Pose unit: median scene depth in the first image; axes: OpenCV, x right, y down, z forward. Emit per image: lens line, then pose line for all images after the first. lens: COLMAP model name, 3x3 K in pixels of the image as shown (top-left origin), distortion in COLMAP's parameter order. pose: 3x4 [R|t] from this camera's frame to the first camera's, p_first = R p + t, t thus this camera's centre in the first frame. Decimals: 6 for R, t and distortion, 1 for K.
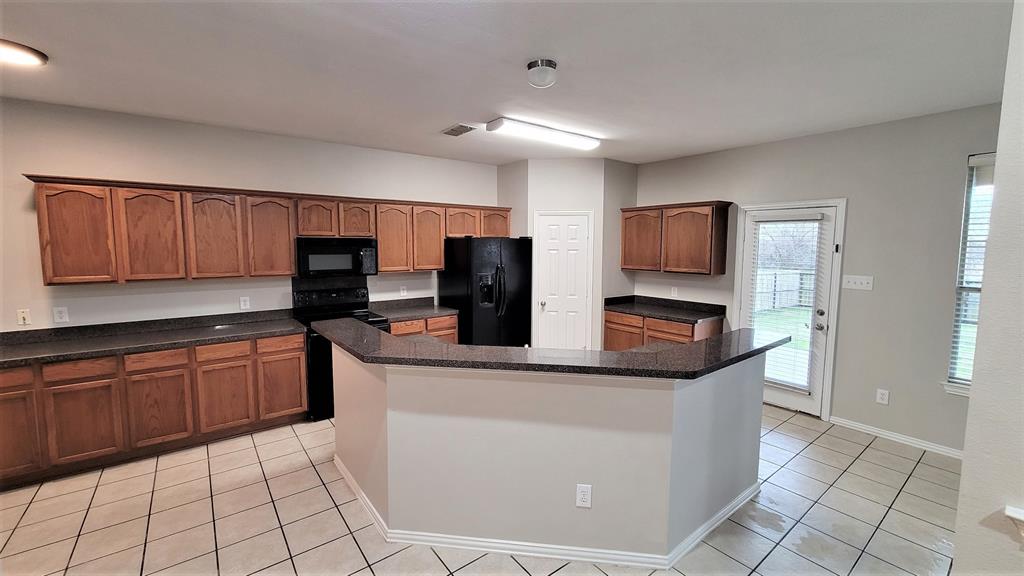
lens RADIAL K [[418.6, 0, 518.6], [0, 418.6, 280.7], [0, 0, 1]] dist [-0.001281, -0.000480]
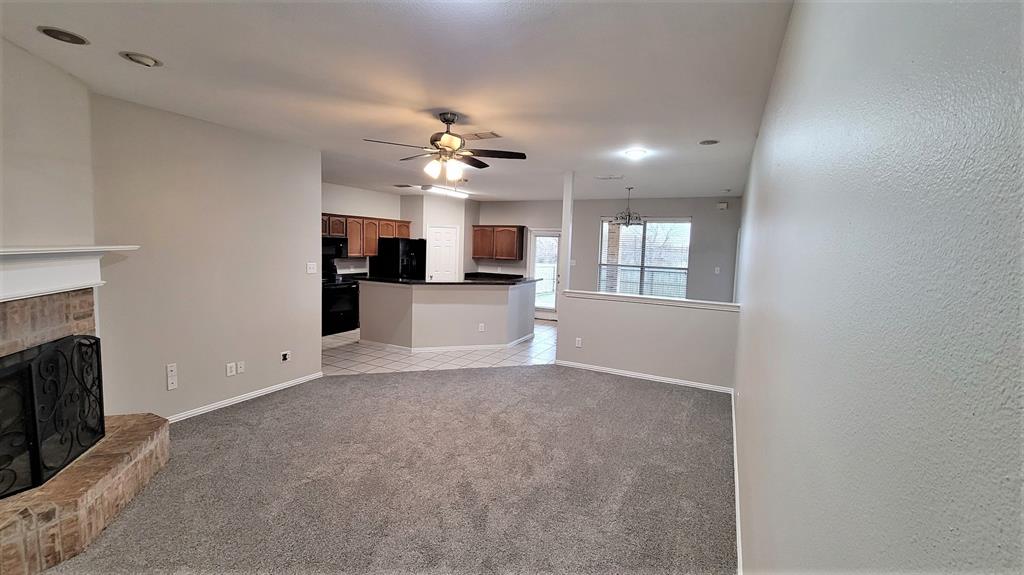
lens RADIAL K [[418.6, 0, 518.6], [0, 418.6, 280.2], [0, 0, 1]] dist [-0.001281, -0.000480]
pose [[0.894056, -0.009588, 0.447852, -0.455433], [0.008573, 0.999954, 0.004292, 0.073826], [-0.447872, 0.000002, 0.894098, -0.847702]]
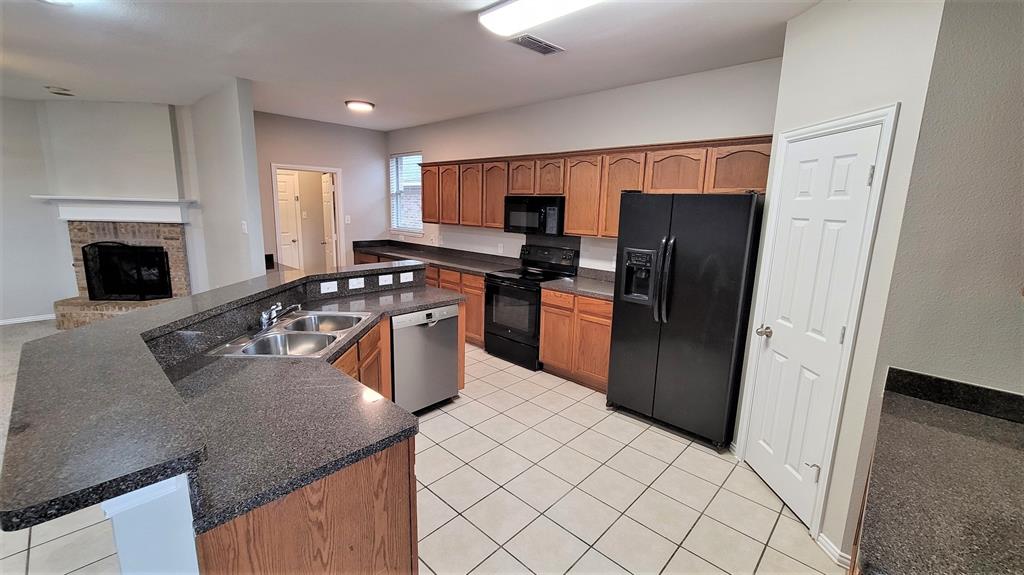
lens RADIAL K [[418.6, 0, 518.6], [0, 418.6, 280.2], [0, 0, 1]] dist [-0.001281, -0.000480]
pose [[0.157704, 0.174145, -0.972010, 0.524903], [-0.112977, 0.981046, 0.157434, -0.050968], [0.981002, 0.084987, 0.174390, 0.712961]]
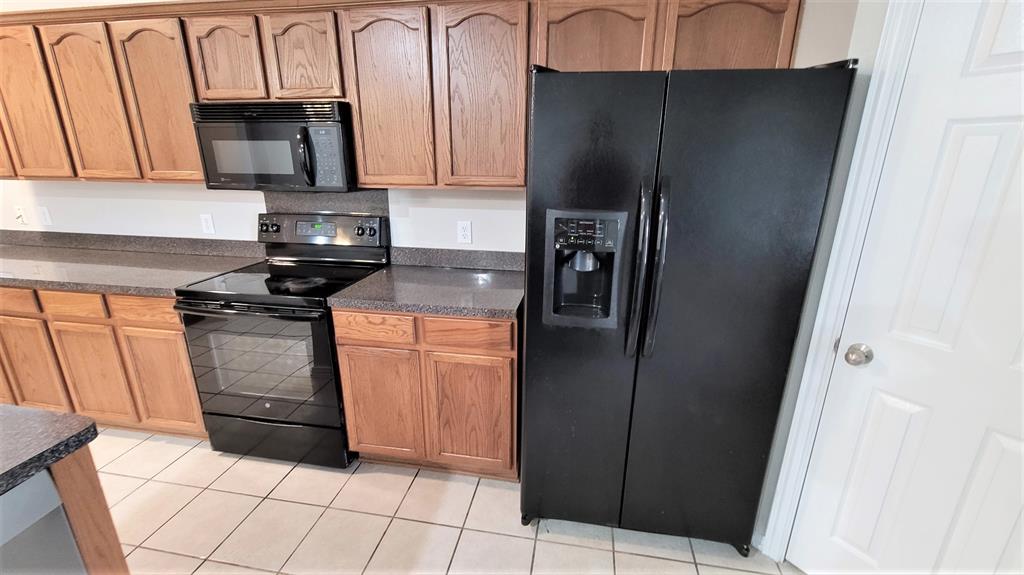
lens RADIAL K [[418.6, 0, 518.6], [0, 418.6, 280.2], [0, 0, 1]] dist [-0.001281, -0.000480]
pose [[0.673310, 0.211358, -0.708506, 0.099454], [-0.070409, 0.972244, 0.223124, -0.031424], [0.736000, -0.100346, 0.669503, 0.778095]]
